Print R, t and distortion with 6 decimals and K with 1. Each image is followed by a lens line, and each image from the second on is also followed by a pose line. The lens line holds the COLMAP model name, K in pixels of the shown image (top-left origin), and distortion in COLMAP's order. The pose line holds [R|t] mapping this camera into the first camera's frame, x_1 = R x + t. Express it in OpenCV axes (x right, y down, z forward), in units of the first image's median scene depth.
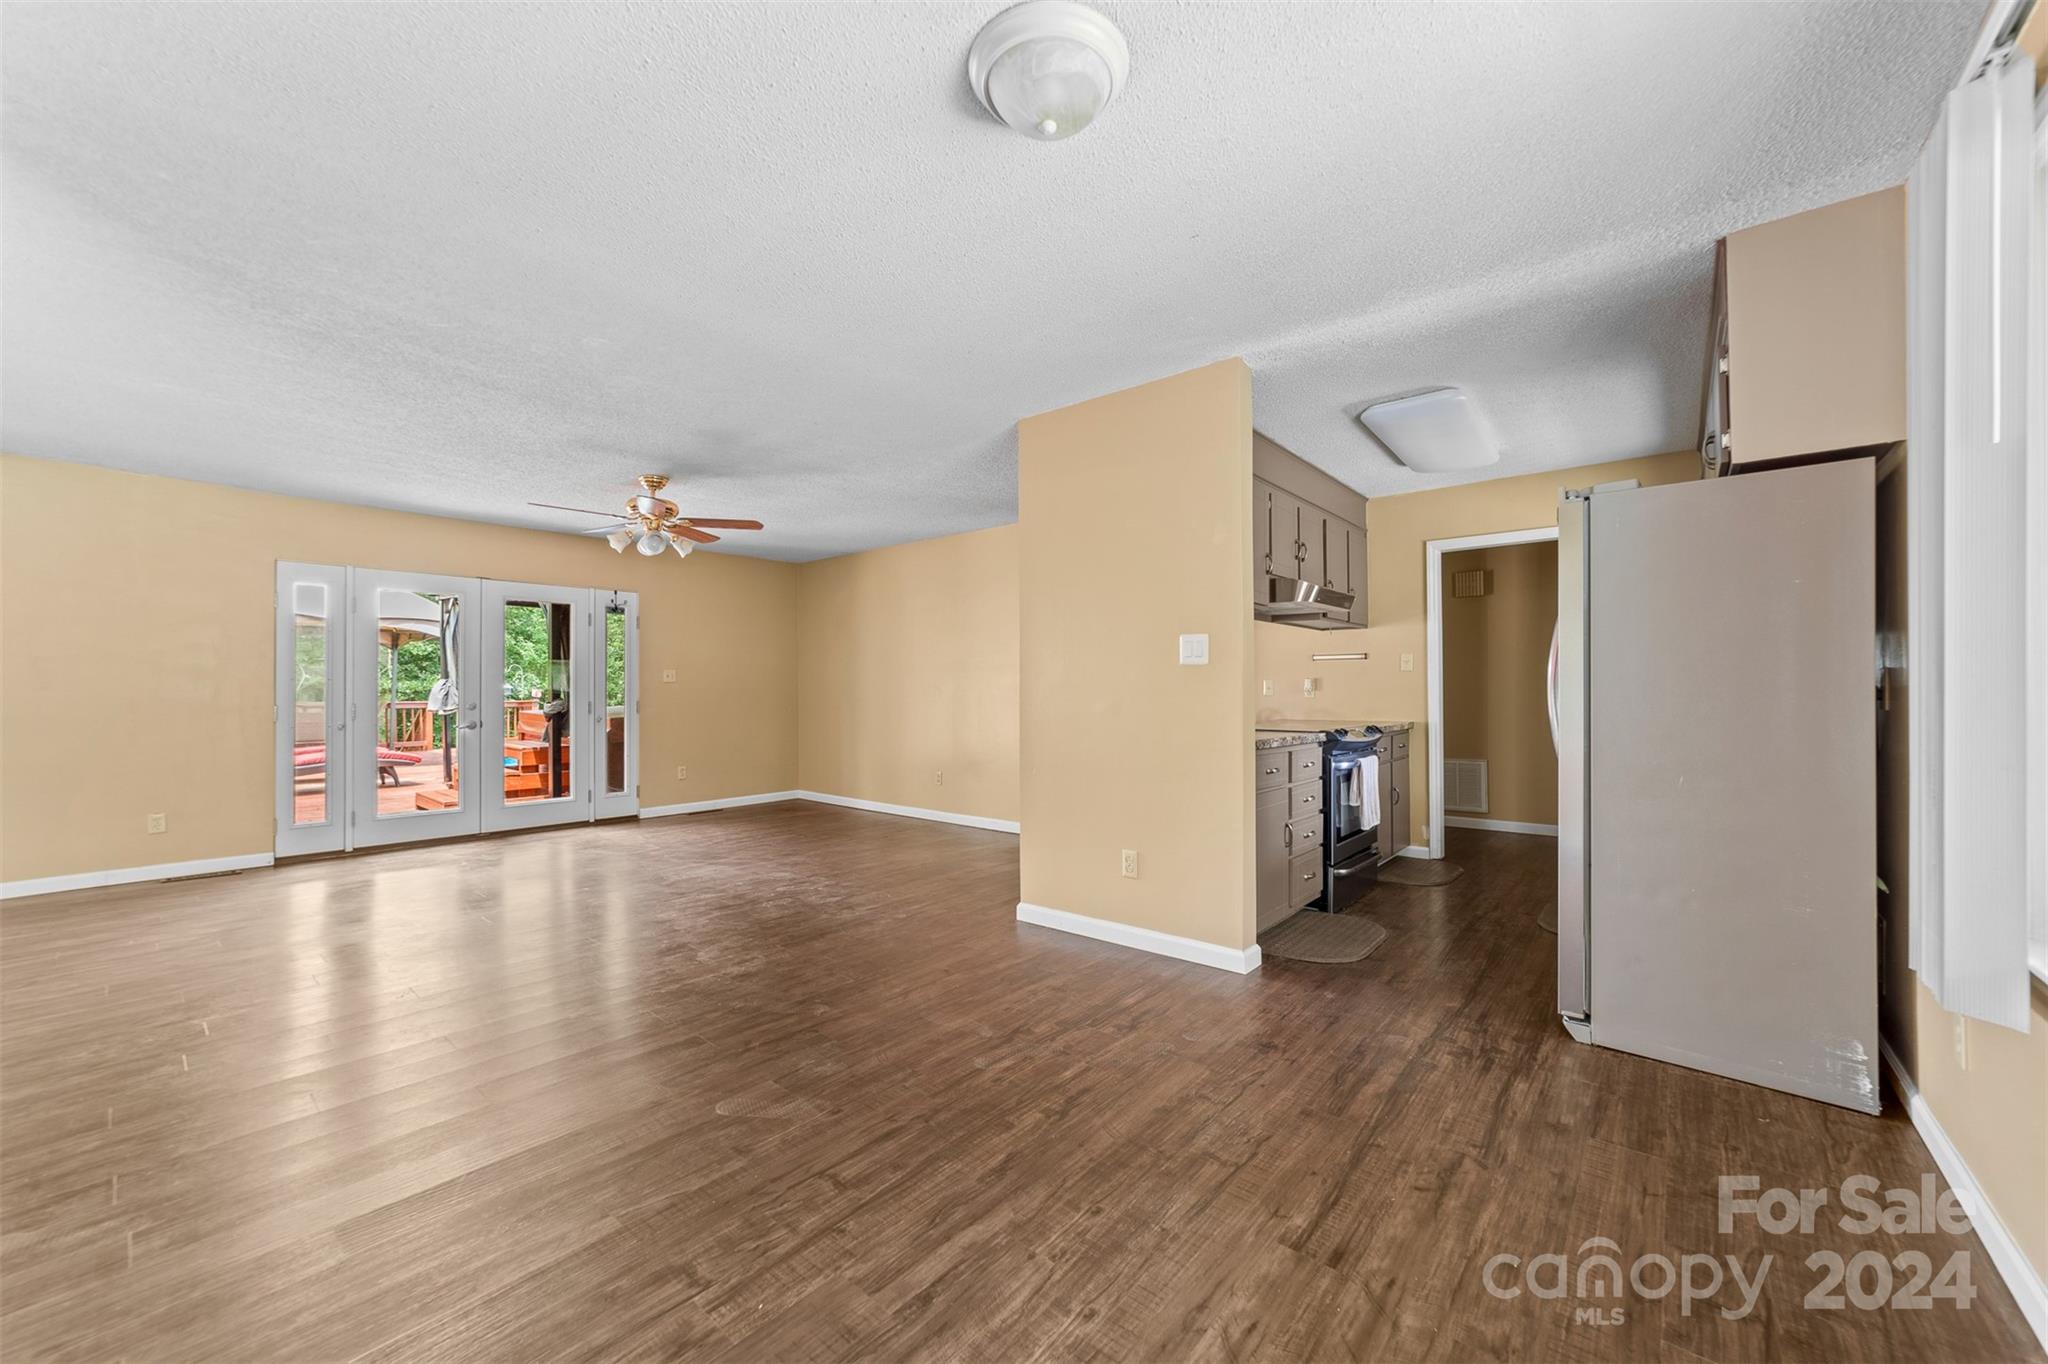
lens RADIAL K [[783.1, 0, 1015.4], [0, 783.1, 686.9], [0, 0, 1]] dist [-0.017863, 0.008516]
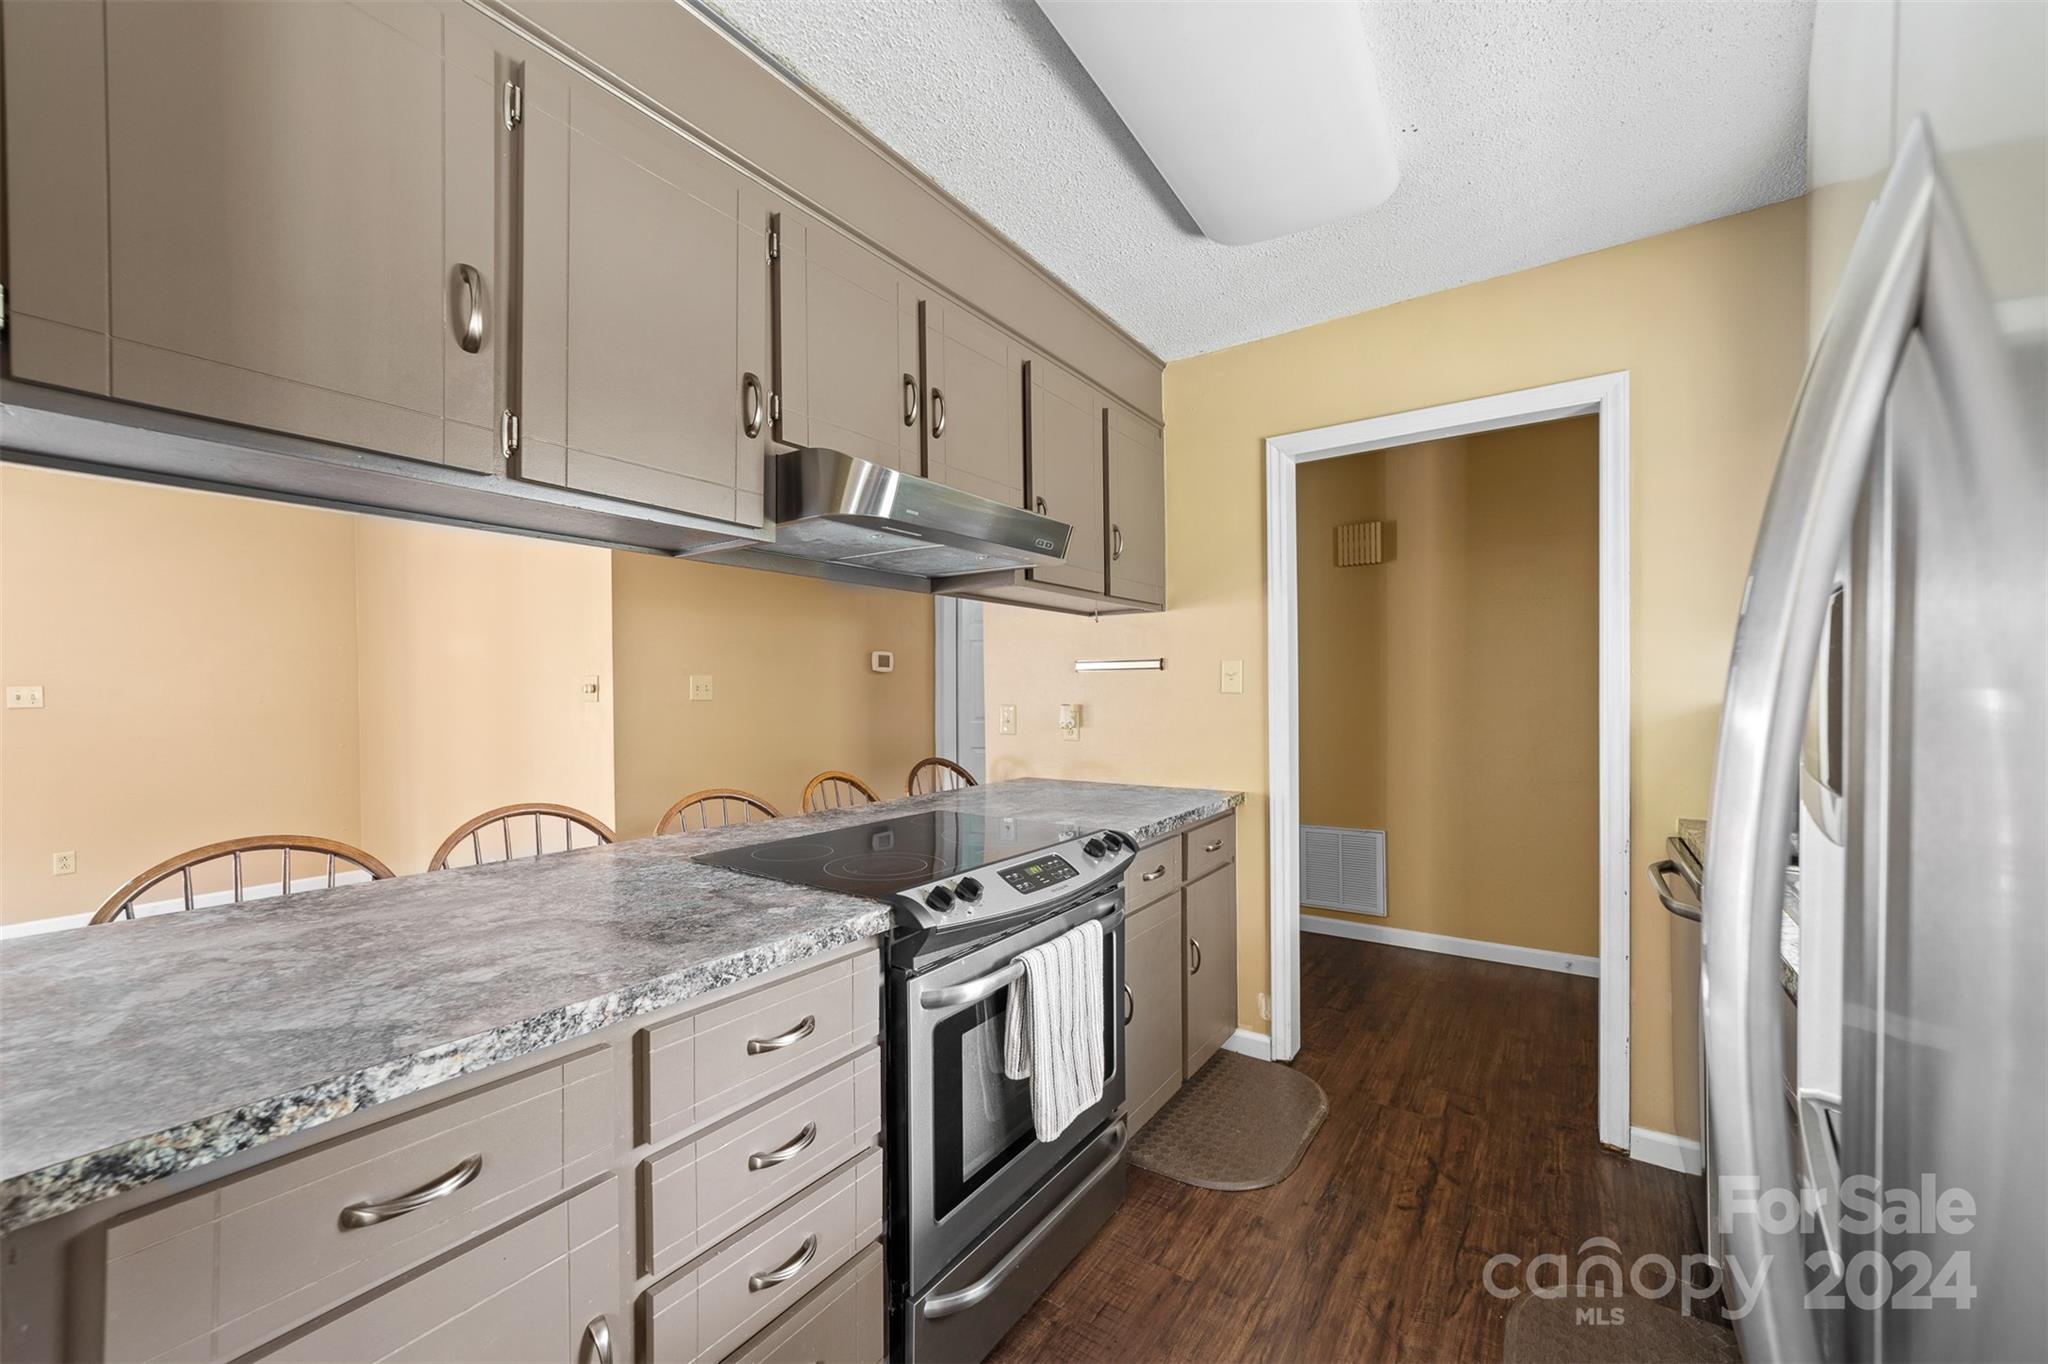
lens RADIAL K [[783.1, 0, 1015.4], [0, 783.1, 686.9], [0, 0, 1]] dist [-0.017863, 0.008516]
pose [[0.996289, 0.001657, 0.086055, 0.320054], [-0.002027, 0.999989, 0.004220, -0.026678], [-0.086048, -0.004379, 0.996281, 0.504721]]
